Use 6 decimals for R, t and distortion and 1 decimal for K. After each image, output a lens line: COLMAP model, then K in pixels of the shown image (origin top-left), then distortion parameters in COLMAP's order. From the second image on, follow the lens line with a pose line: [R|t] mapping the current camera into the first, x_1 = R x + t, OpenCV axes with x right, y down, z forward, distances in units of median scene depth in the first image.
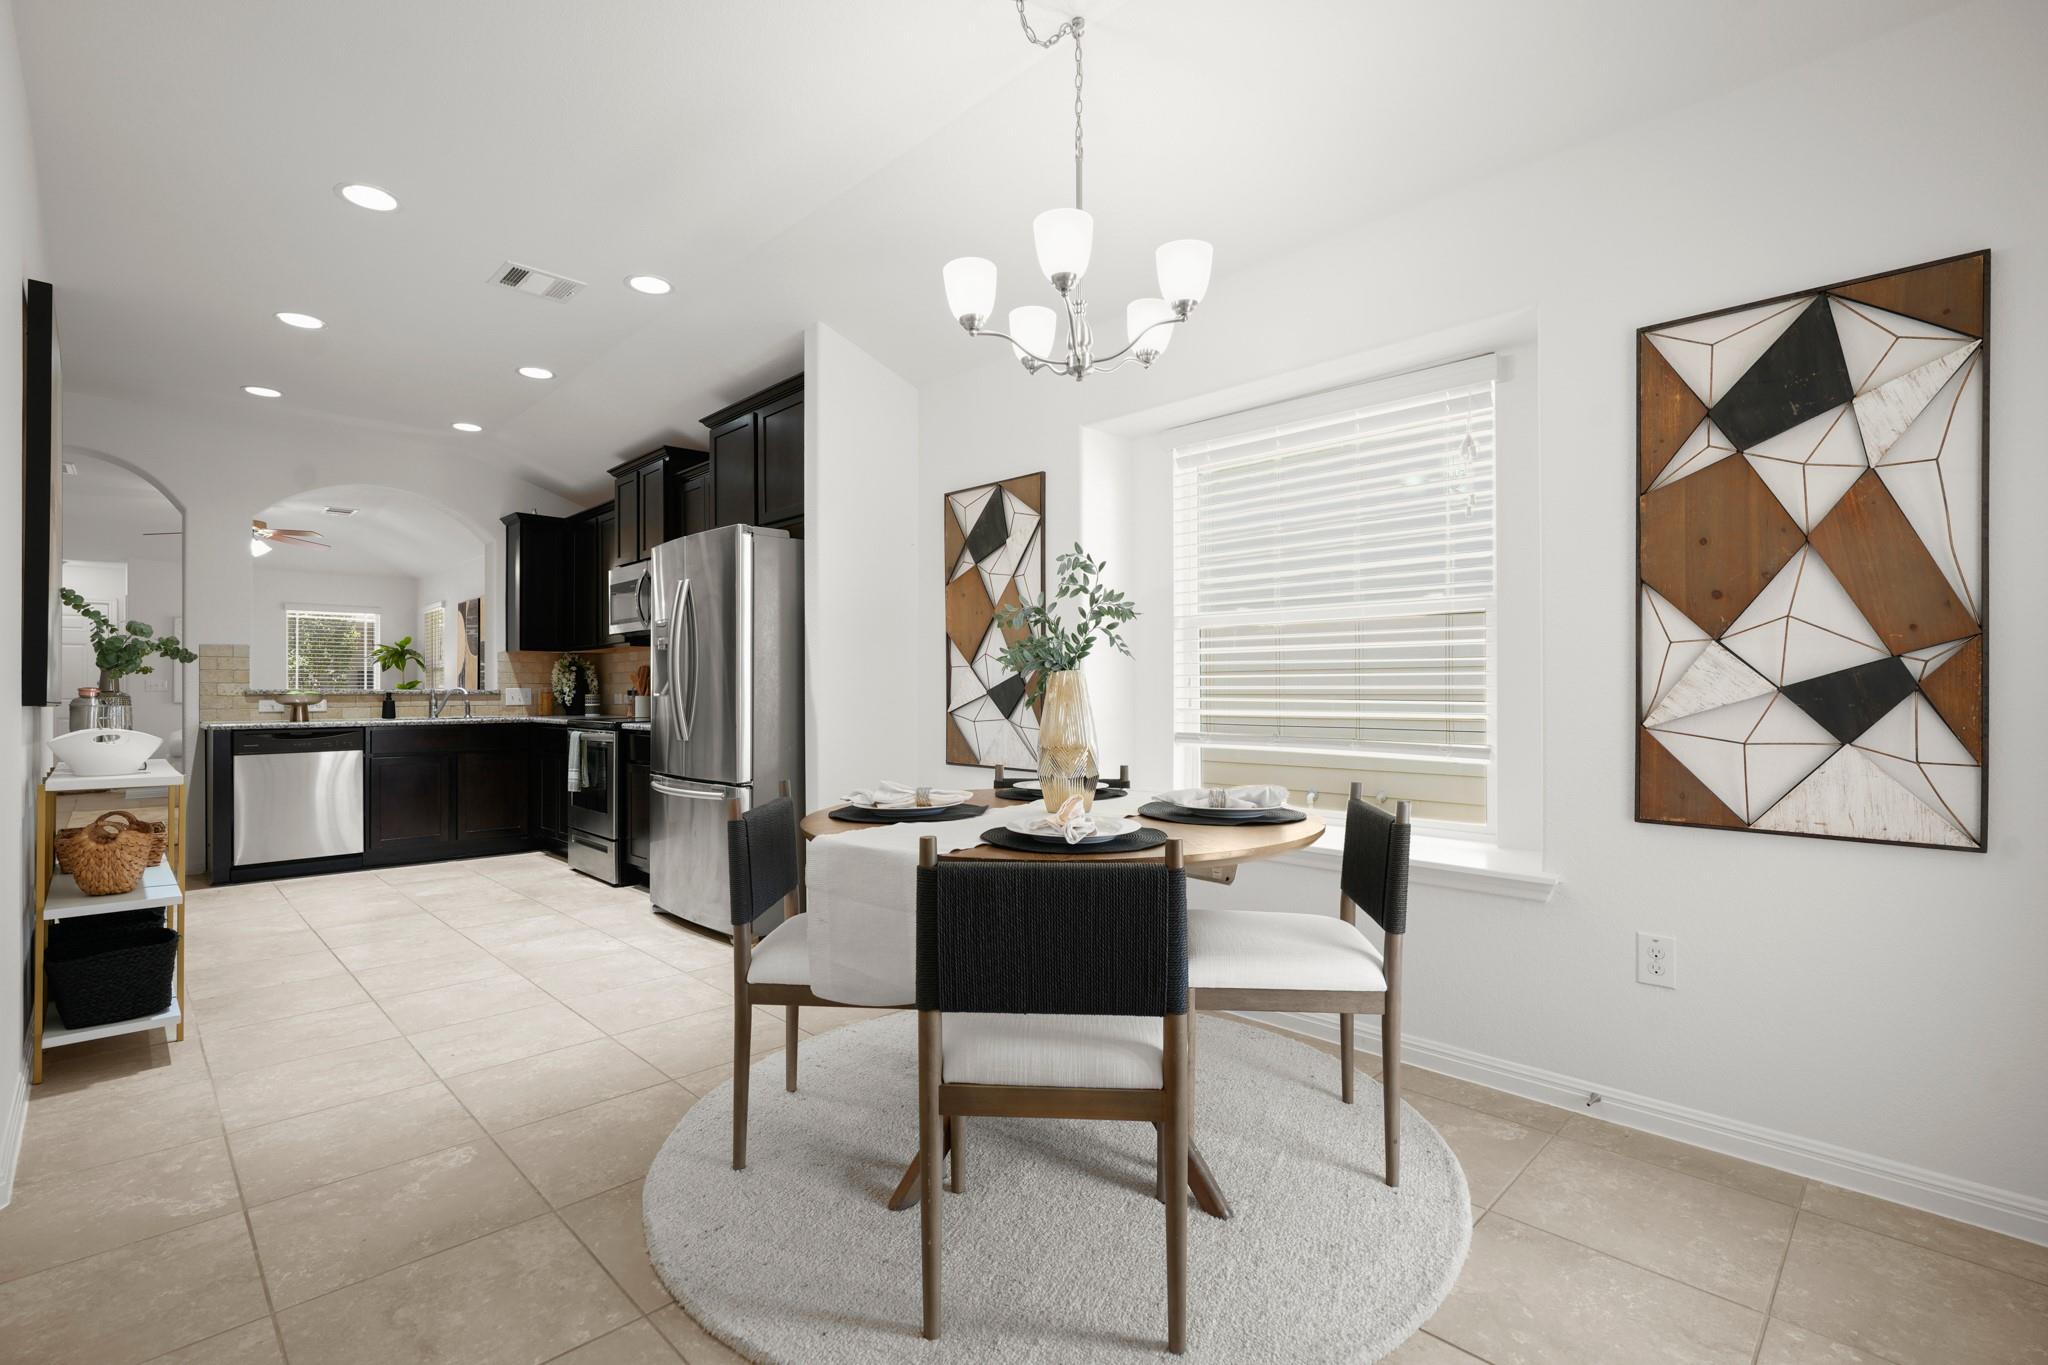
lens RADIAL K [[936.3, 0, 1032.7], [0, 936.3, 686.7], [0, 0, 1]] dist [-0.008989, 0.001539]
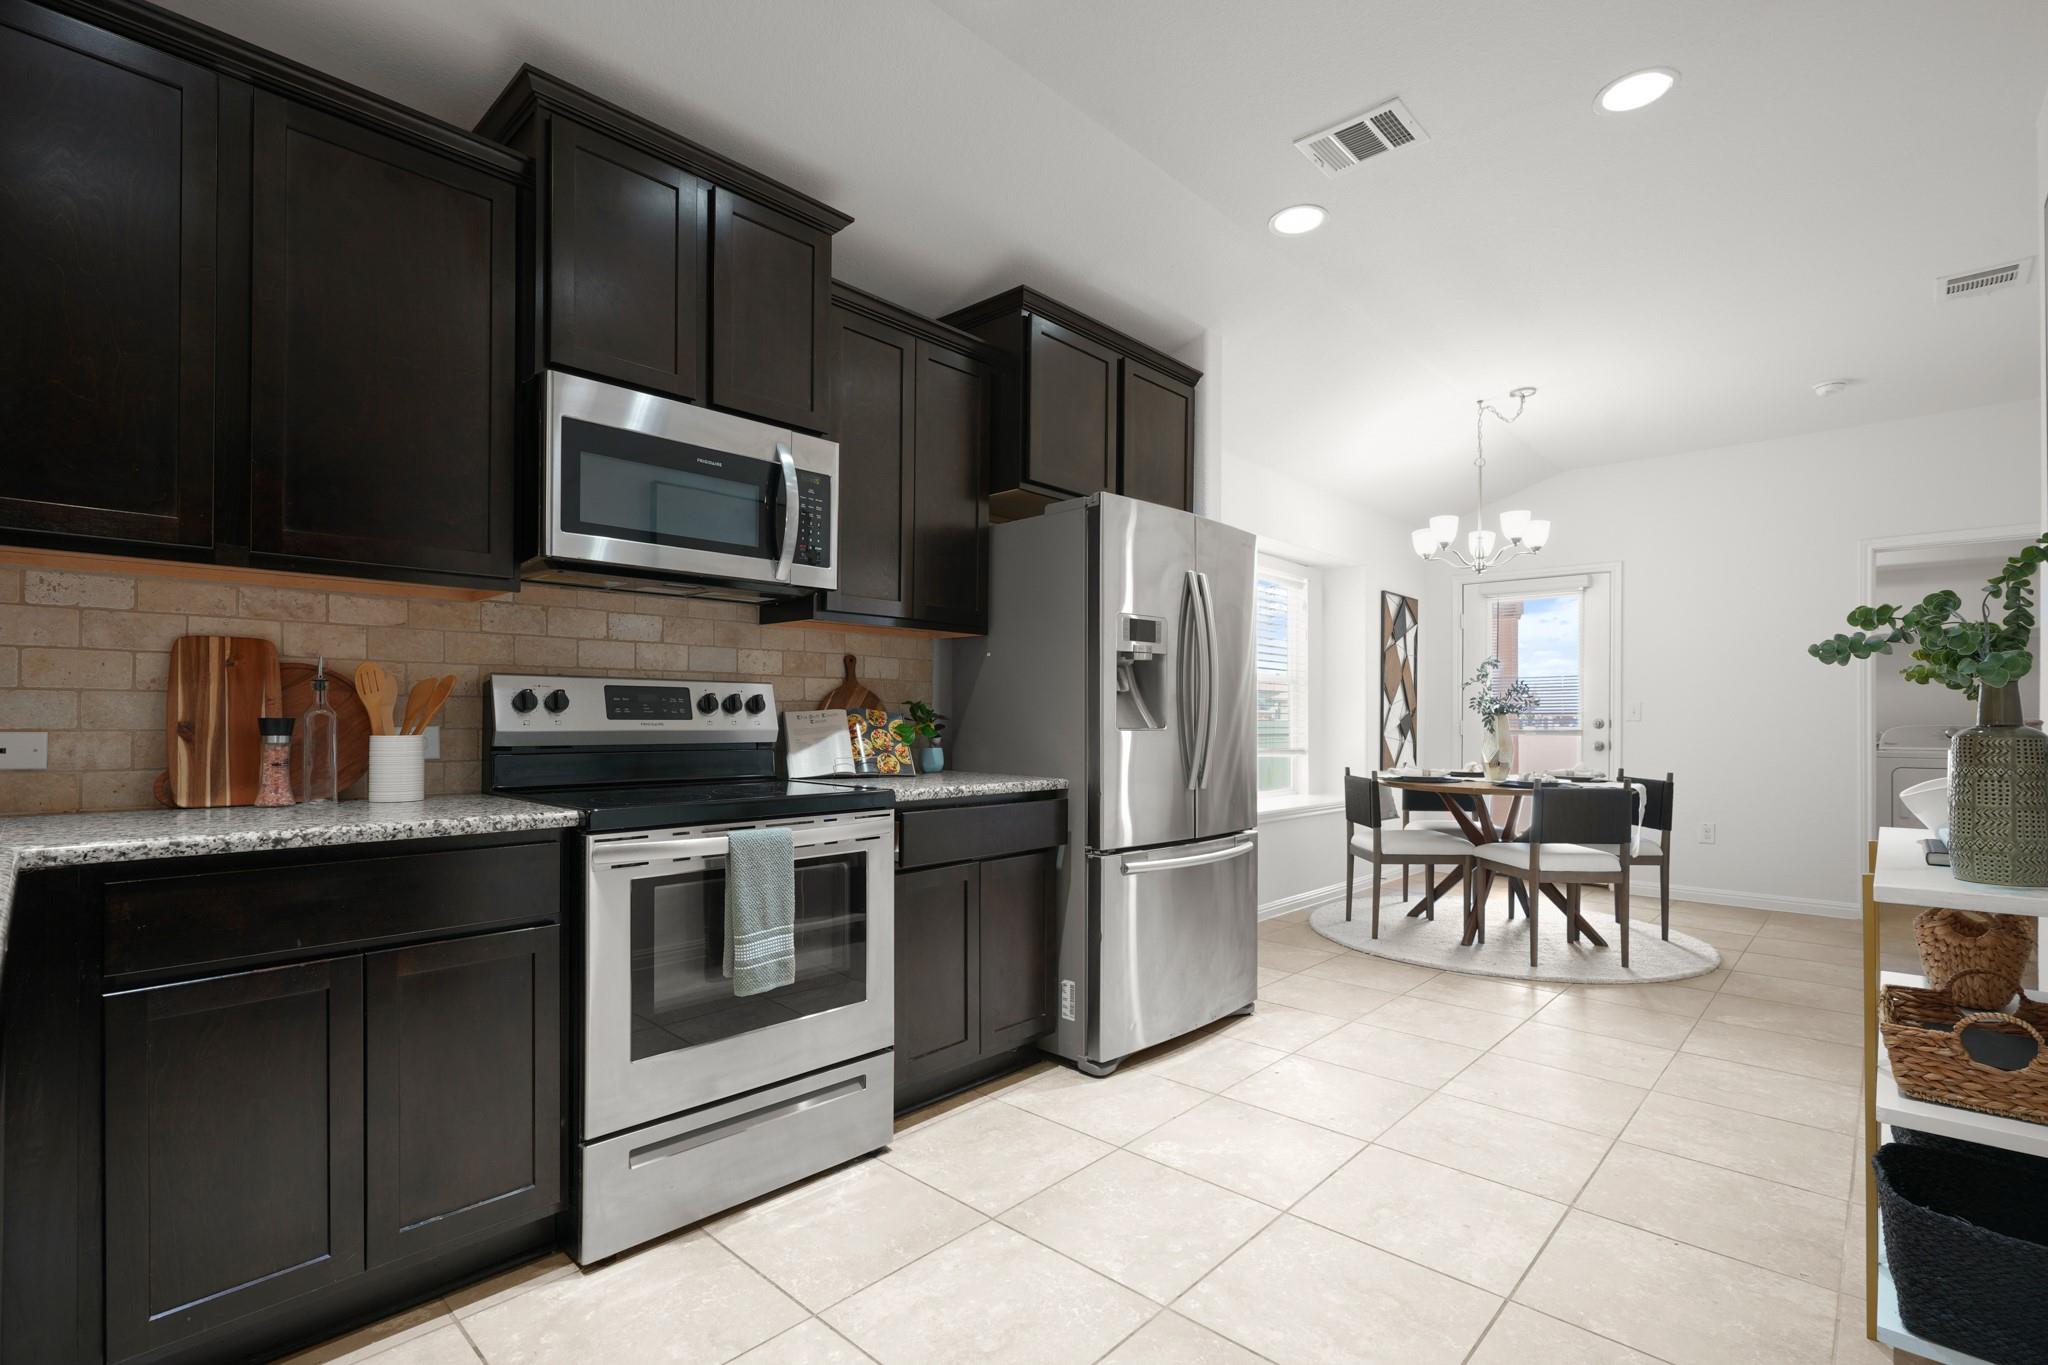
lens RADIAL K [[936.3, 0, 1033.9], [0, 936.3, 715.3], [0, 0, 1]] dist [-0.008989, 0.001539]
pose [[-0.036360, 0.005136, 0.999326, -0.821226], [-0.008897, 0.999945, -0.005463, 0.002748], [-0.999299, -0.009089, -0.036312, 0.853964]]
